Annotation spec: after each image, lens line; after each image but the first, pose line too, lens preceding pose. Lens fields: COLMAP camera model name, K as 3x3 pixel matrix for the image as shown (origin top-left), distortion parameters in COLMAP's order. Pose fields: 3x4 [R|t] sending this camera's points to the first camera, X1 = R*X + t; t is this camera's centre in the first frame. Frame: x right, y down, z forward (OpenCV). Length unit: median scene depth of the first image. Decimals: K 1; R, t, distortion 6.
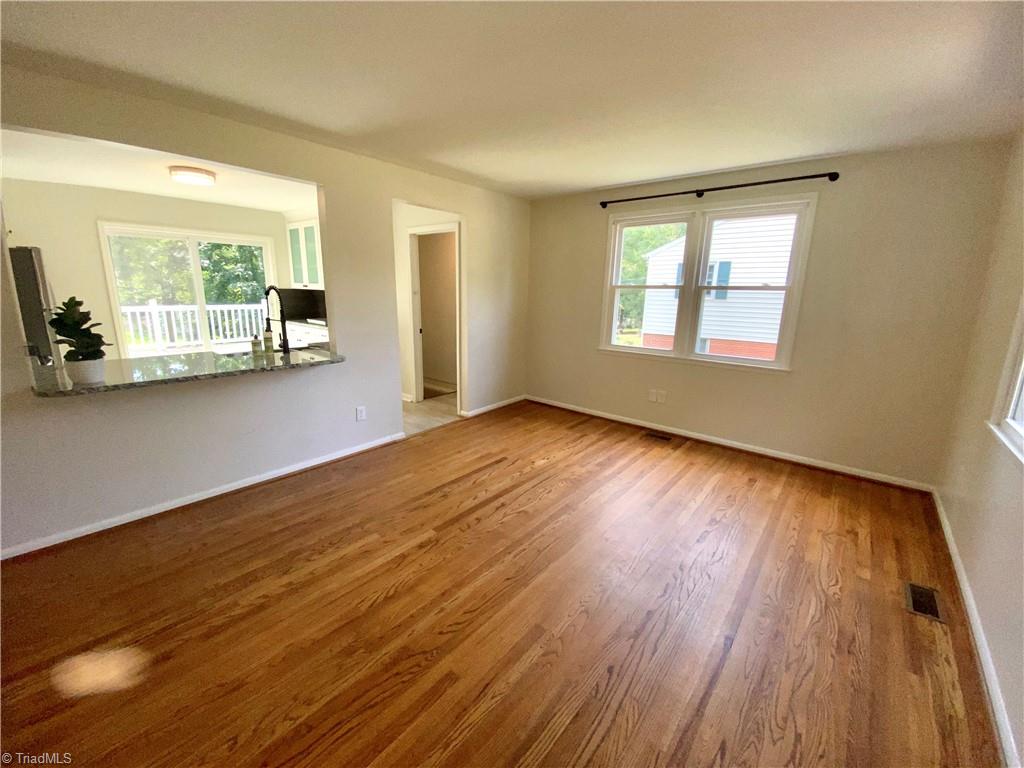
lens RADIAL K [[412.2, 0, 509.9], [0, 412.2, 383.1], [0, 0, 1]] dist [0.046126, -0.030282]
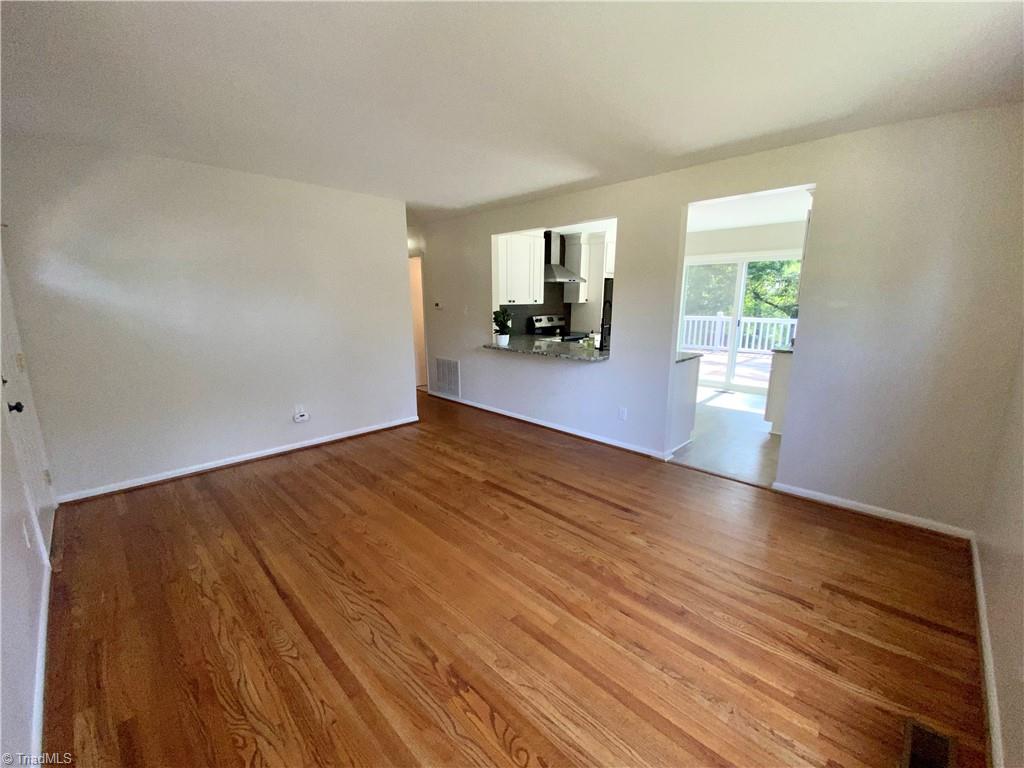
lens RADIAL K [[412.2, 0, 509.9], [0, 412.2, 383.1], [0, 0, 1]] dist [0.046126, -0.030282]
pose [[-0.089775, 0.178352, -0.979863, 0.813111], [-0.219940, 0.955996, 0.194159, -0.168884], [0.971374, 0.232942, -0.046598, 0.827193]]
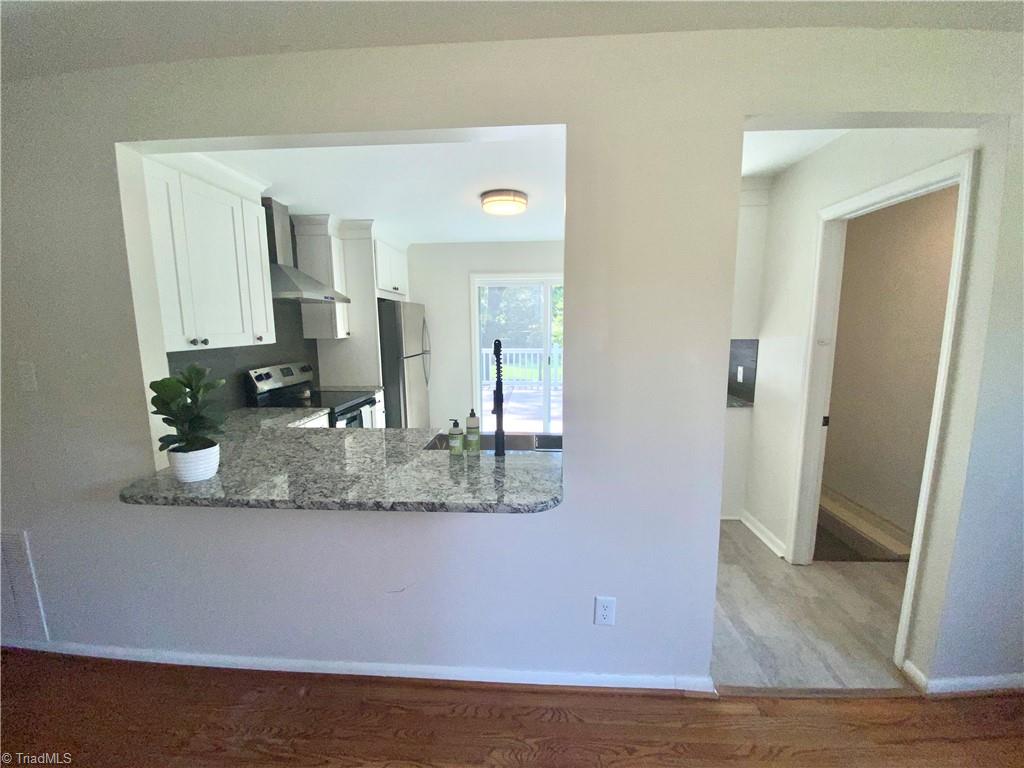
lens RADIAL K [[410.5, 0, 508.8], [0, 410.5, 385.5], [0, 0, 1]] dist [0.000120, -0.013237]
pose [[0.587453, 0.092280, -0.803980, -0.092062], [-0.159424, 0.987205, -0.003177, -0.170093], [0.793400, 0.130040, 0.594648, 0.688389]]
